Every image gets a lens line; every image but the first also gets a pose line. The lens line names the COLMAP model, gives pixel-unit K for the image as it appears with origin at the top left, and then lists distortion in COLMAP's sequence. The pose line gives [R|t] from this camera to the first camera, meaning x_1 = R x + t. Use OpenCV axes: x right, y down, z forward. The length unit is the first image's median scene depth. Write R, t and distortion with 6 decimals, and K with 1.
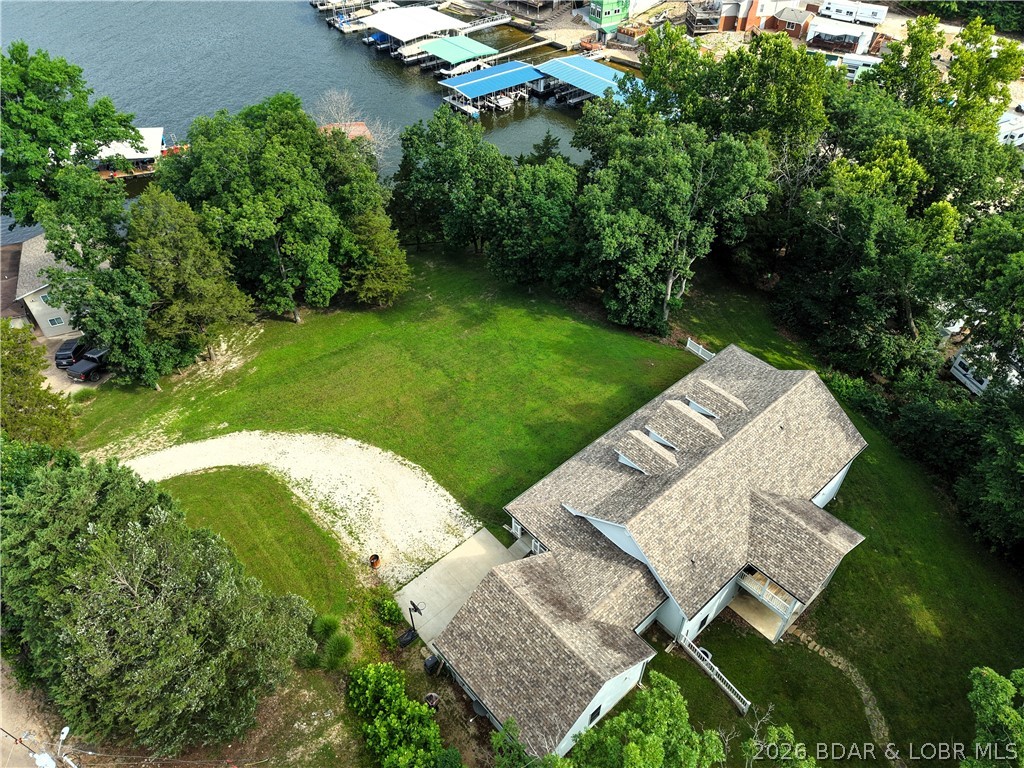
lens RADIAL K [[692.4, 0, 519.3], [0, 692.4, 382.4], [0, 0, 1]] dist [0.021100, -0.018932]
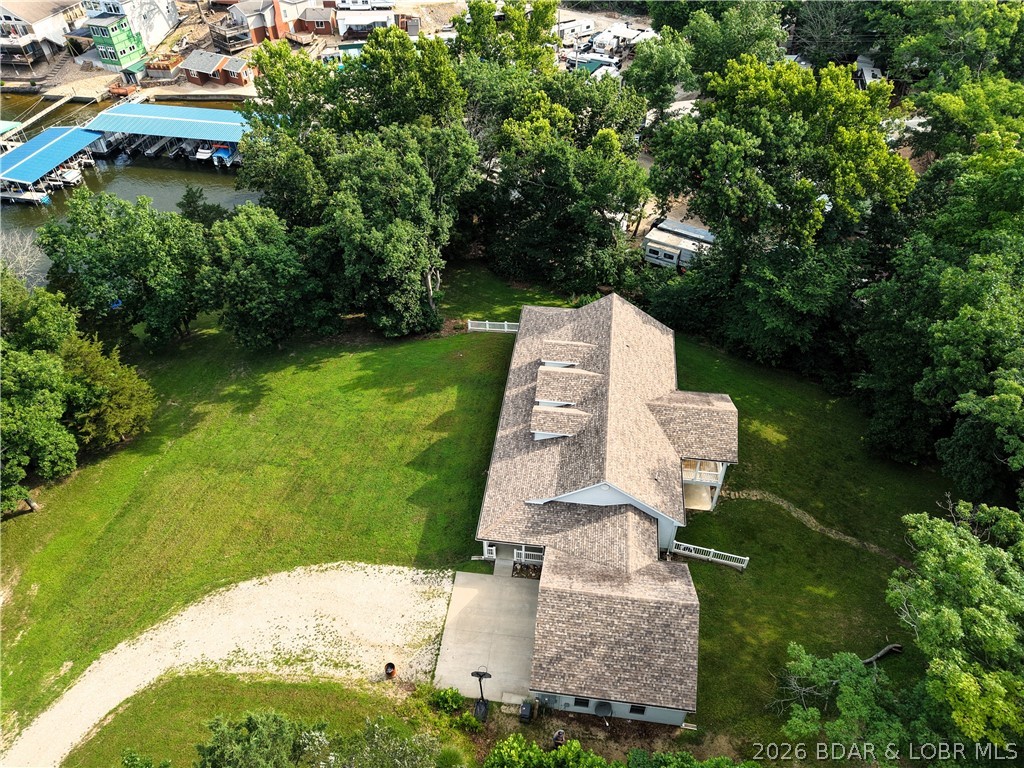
lens RADIAL K [[692.4, 0, 519.3], [0, 692.4, 382.4], [0, 0, 1]] dist [0.021100, -0.018932]
pose [[0.761390, -0.443099, 0.473232, -0.117721], [0.446171, 0.887739, 0.113361, -0.032986], [-0.470337, 0.124831, 0.873613, 0.035991]]
